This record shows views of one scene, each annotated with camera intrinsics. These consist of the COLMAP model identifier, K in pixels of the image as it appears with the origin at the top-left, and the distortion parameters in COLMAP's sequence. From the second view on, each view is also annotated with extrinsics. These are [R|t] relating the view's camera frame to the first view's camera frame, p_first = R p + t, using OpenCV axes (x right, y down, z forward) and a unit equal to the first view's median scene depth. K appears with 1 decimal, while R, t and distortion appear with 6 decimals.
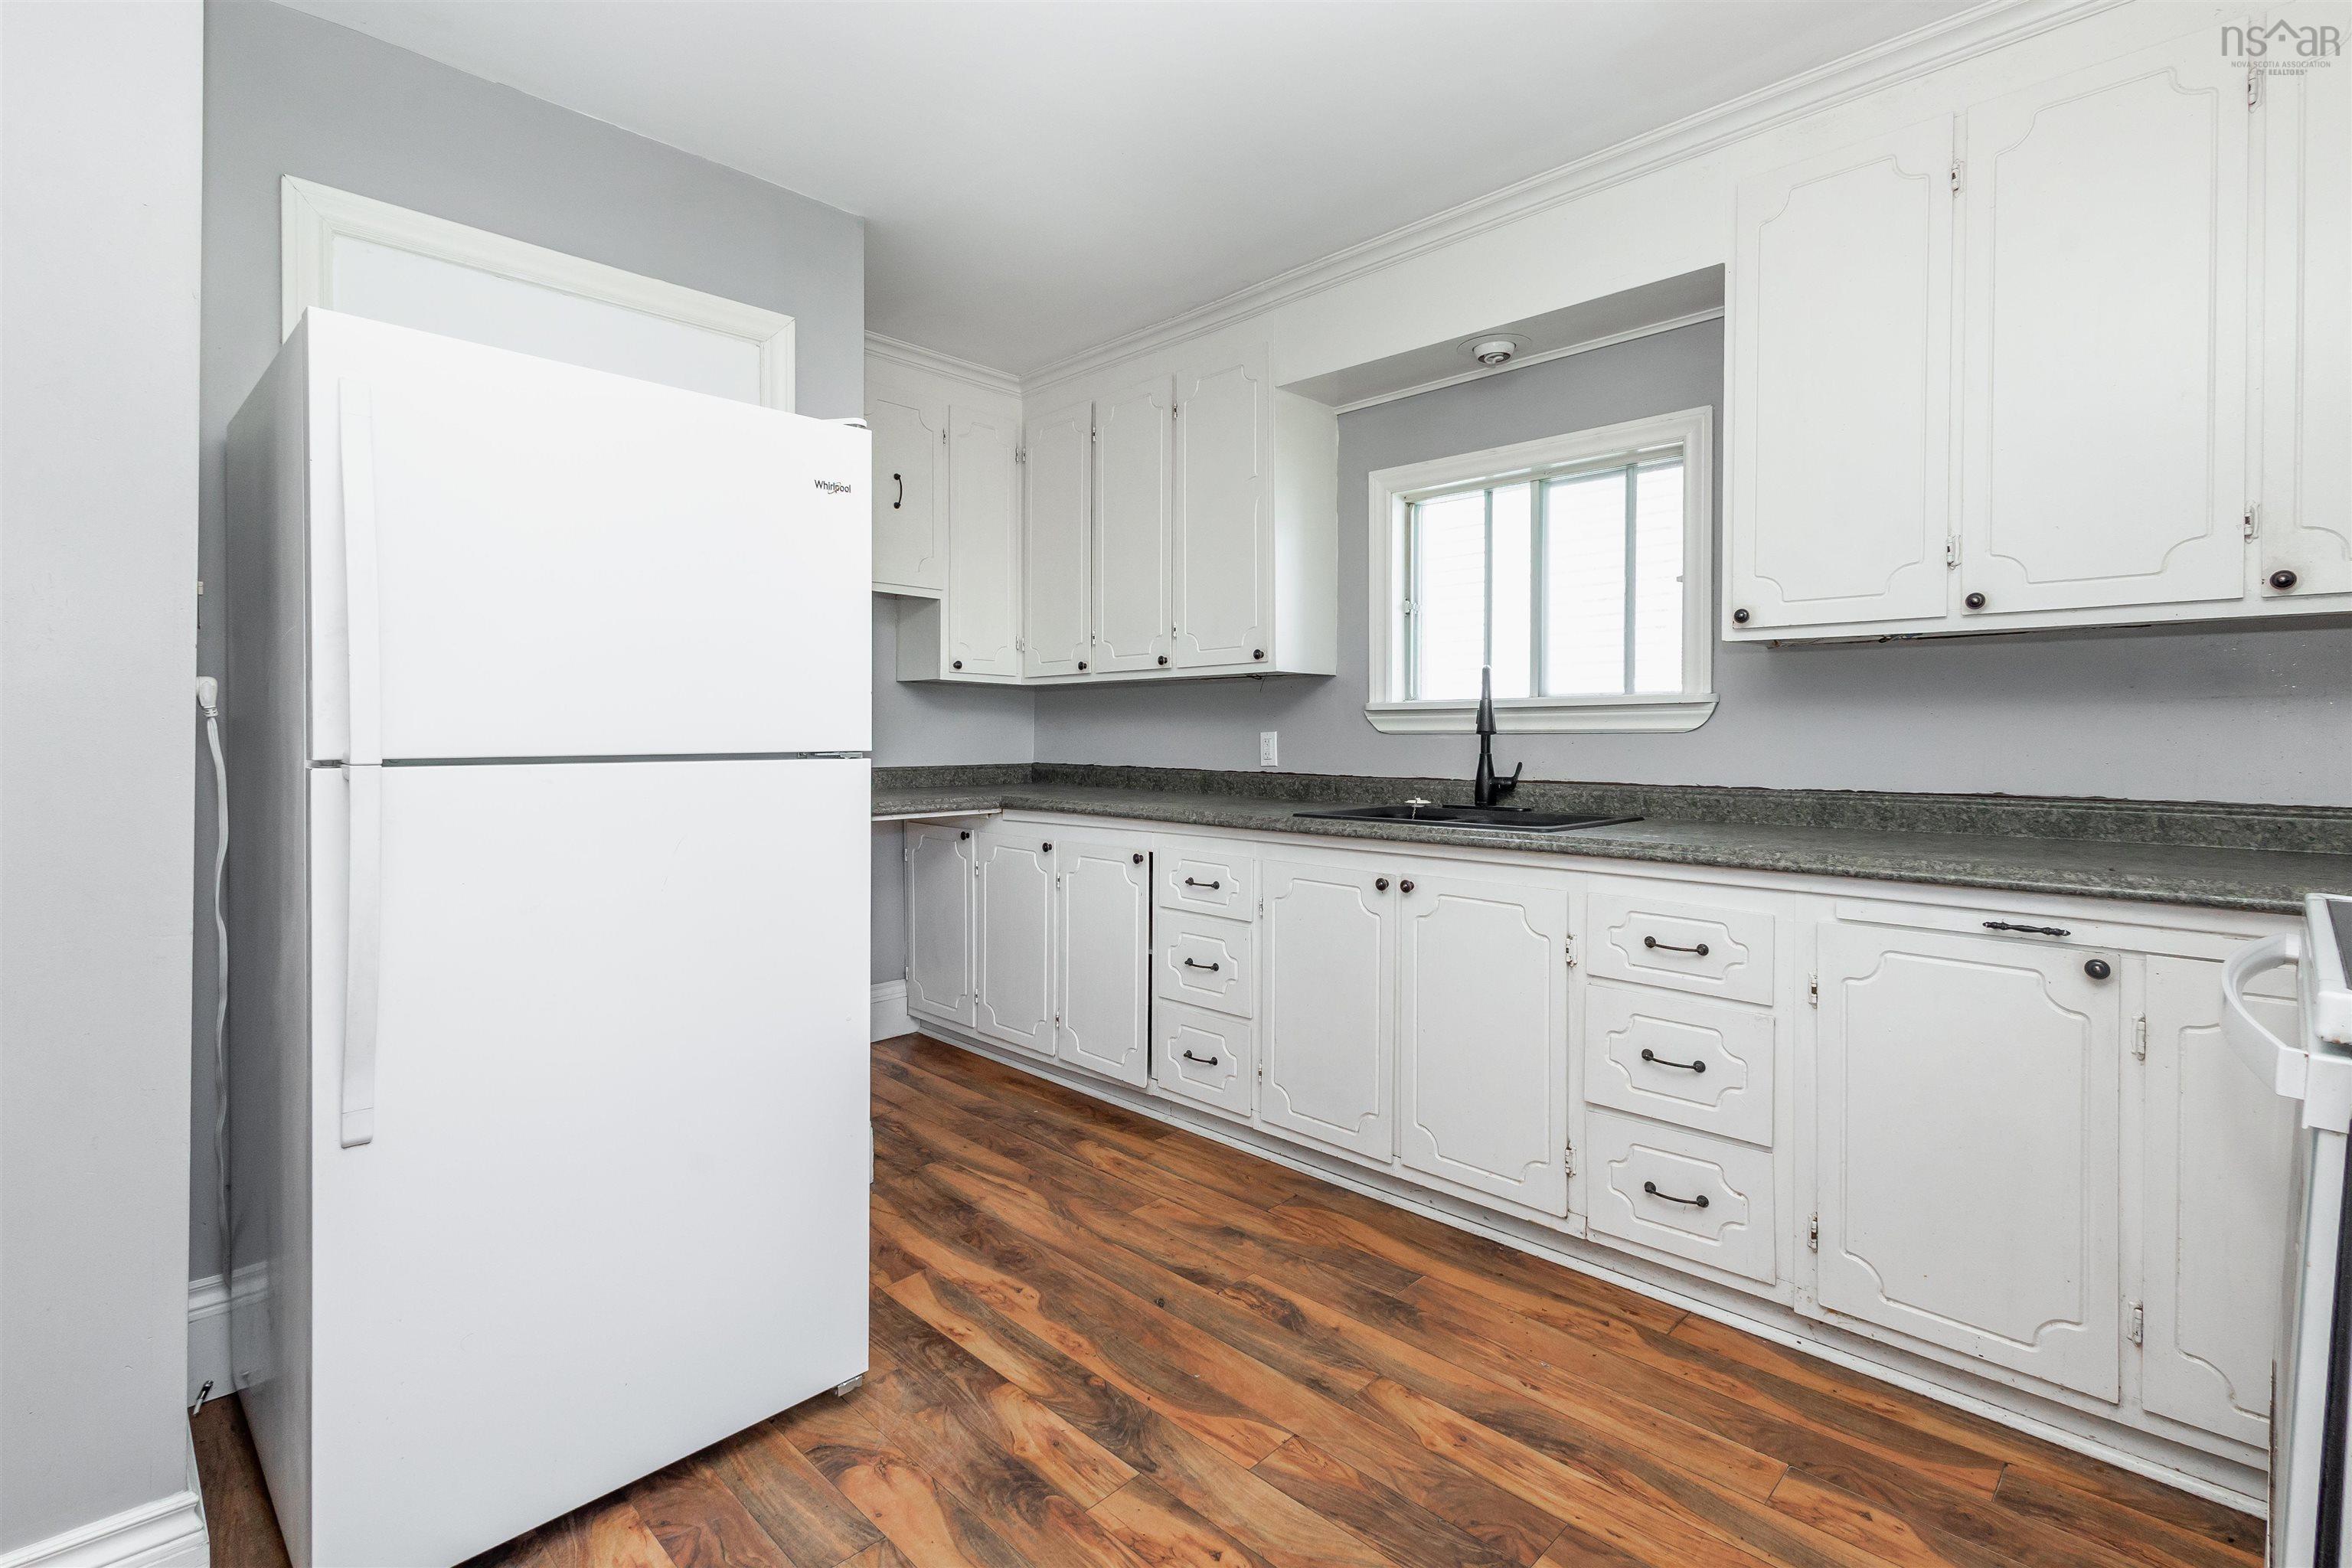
lens RADIAL K [[1099.2, 0, 1202.6], [0, 1099.2, 738.1], [0, 0, 1]] dist [0.018270, -0.004399]
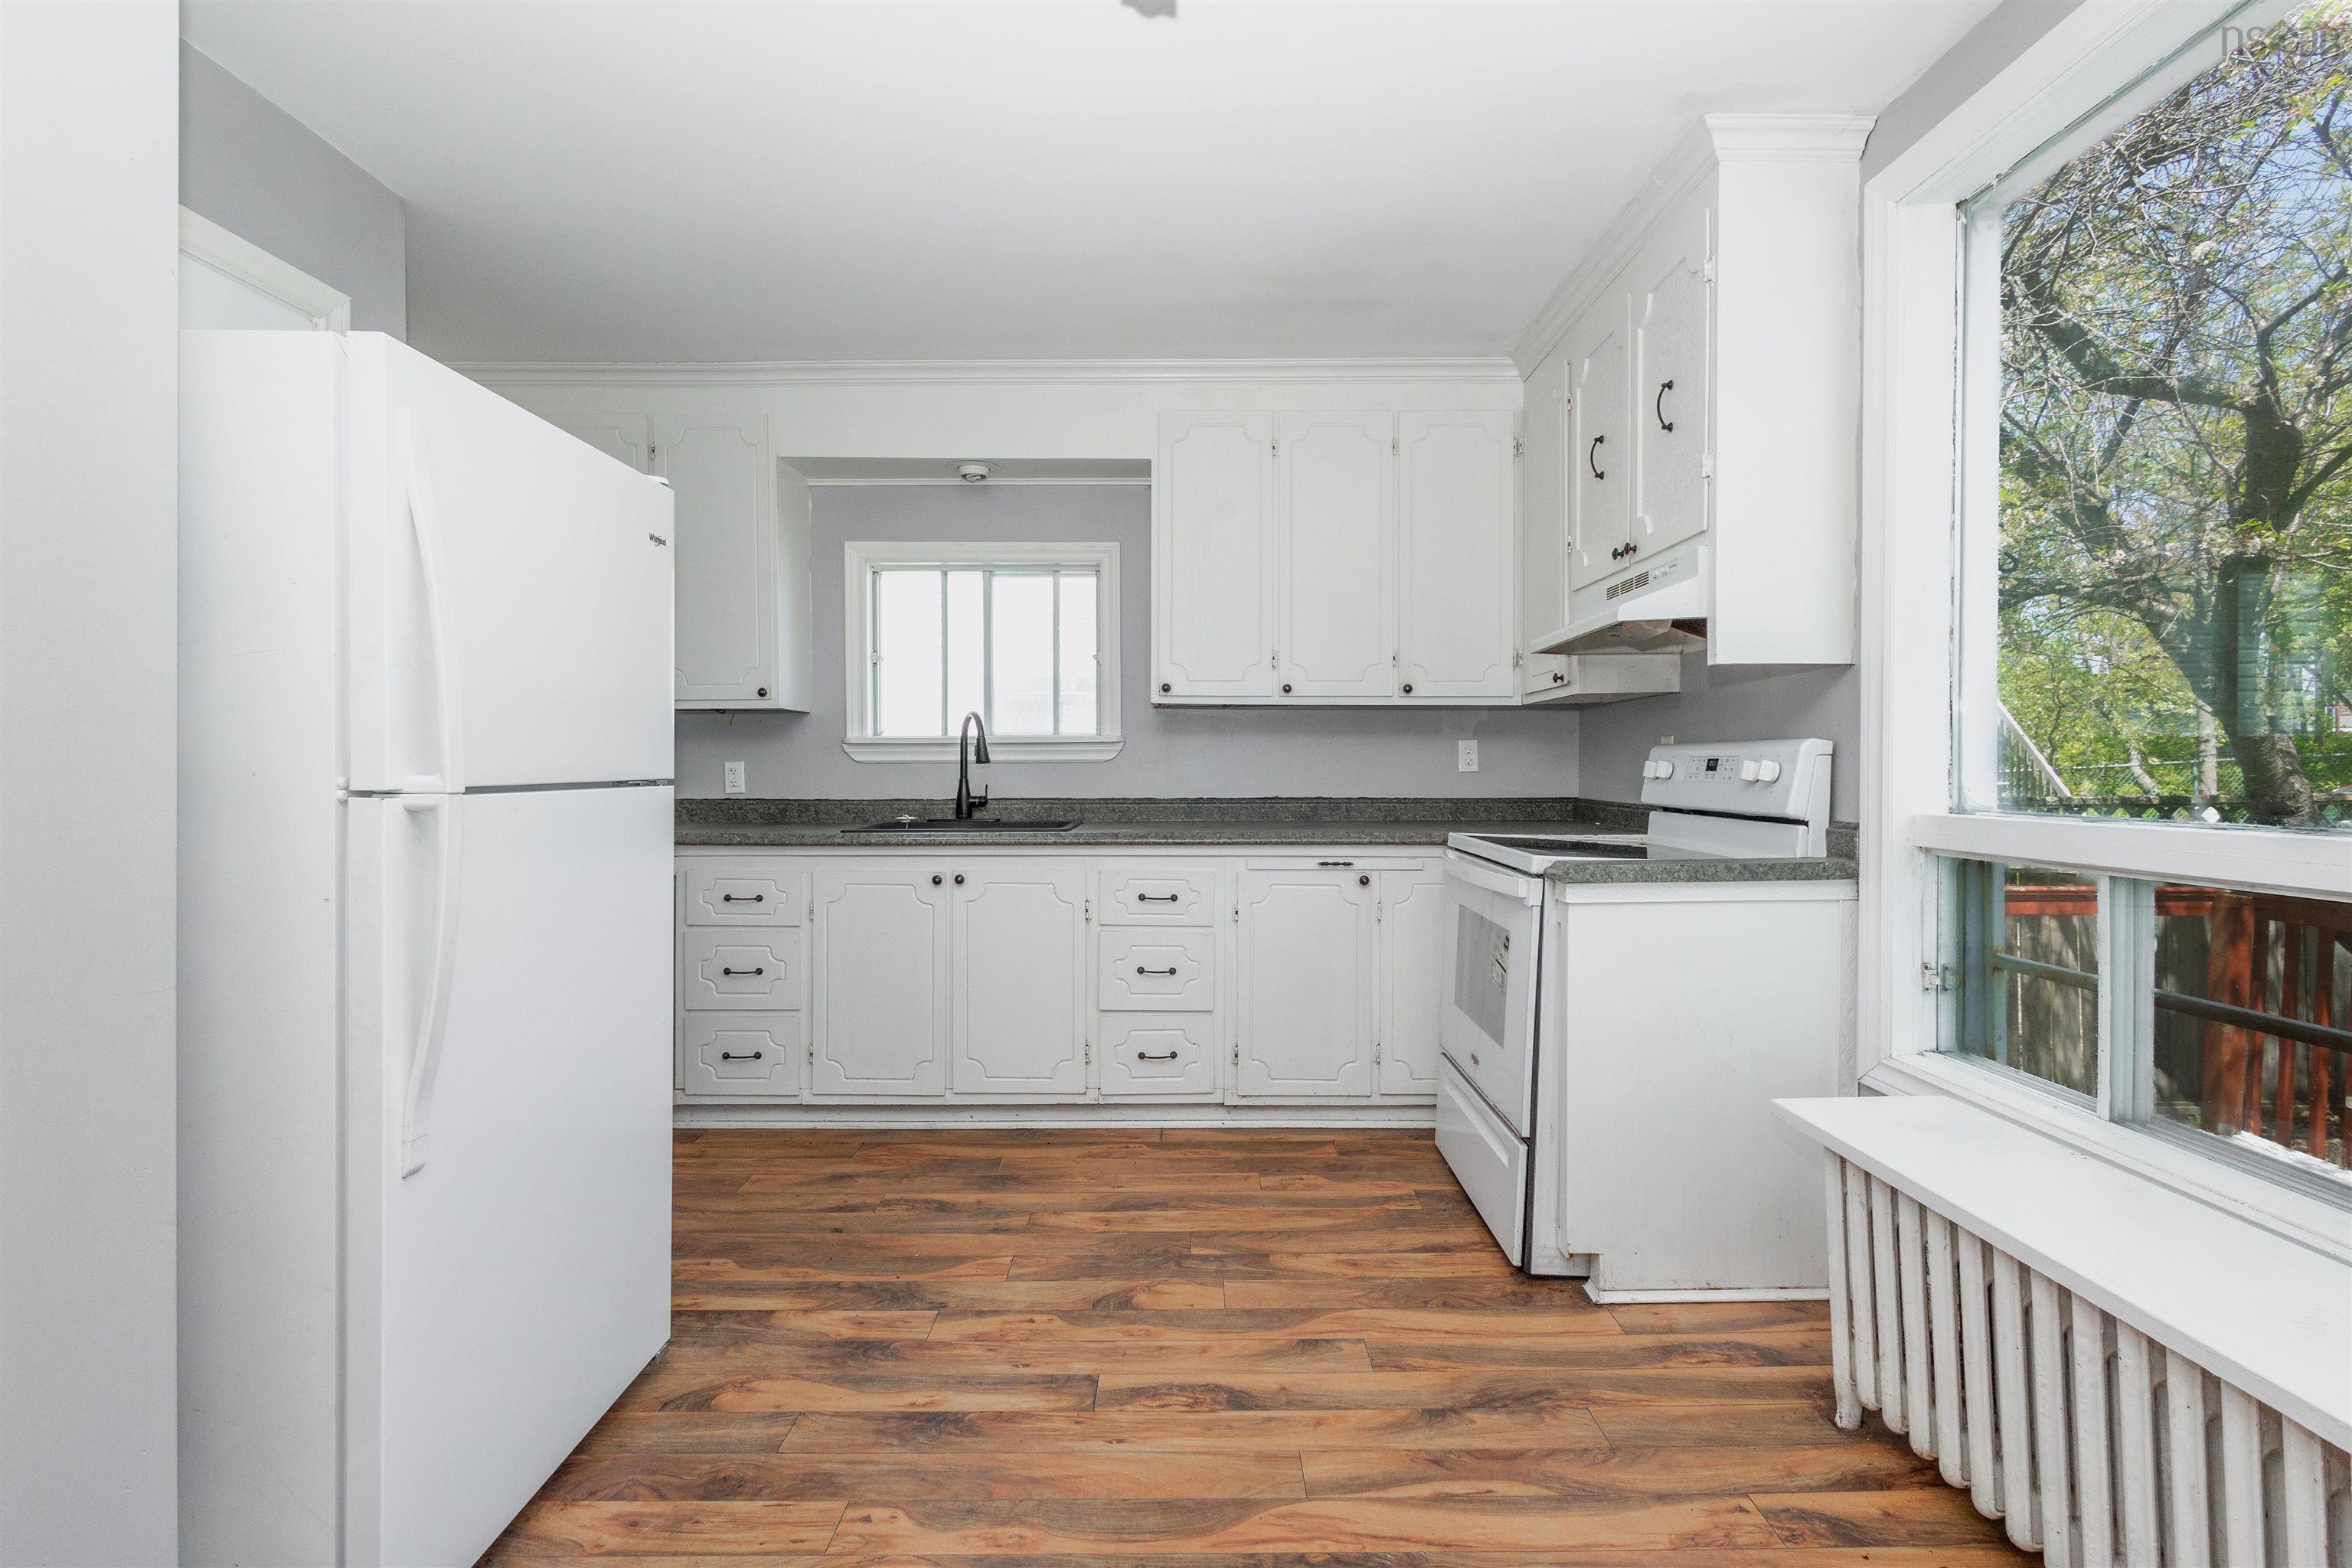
lens RADIAL K [[1099.2, 0, 1178.9], [0, 1099.2, 769.6], [0, 0, 1]] dist [0.018270, -0.004399]
pose [[0.709504, -0.005504, 0.704680, -0.660607], [0.003957, 0.999985, 0.003826, 0.000451], [-0.704690, 0.000074, 0.709515, -0.134539]]
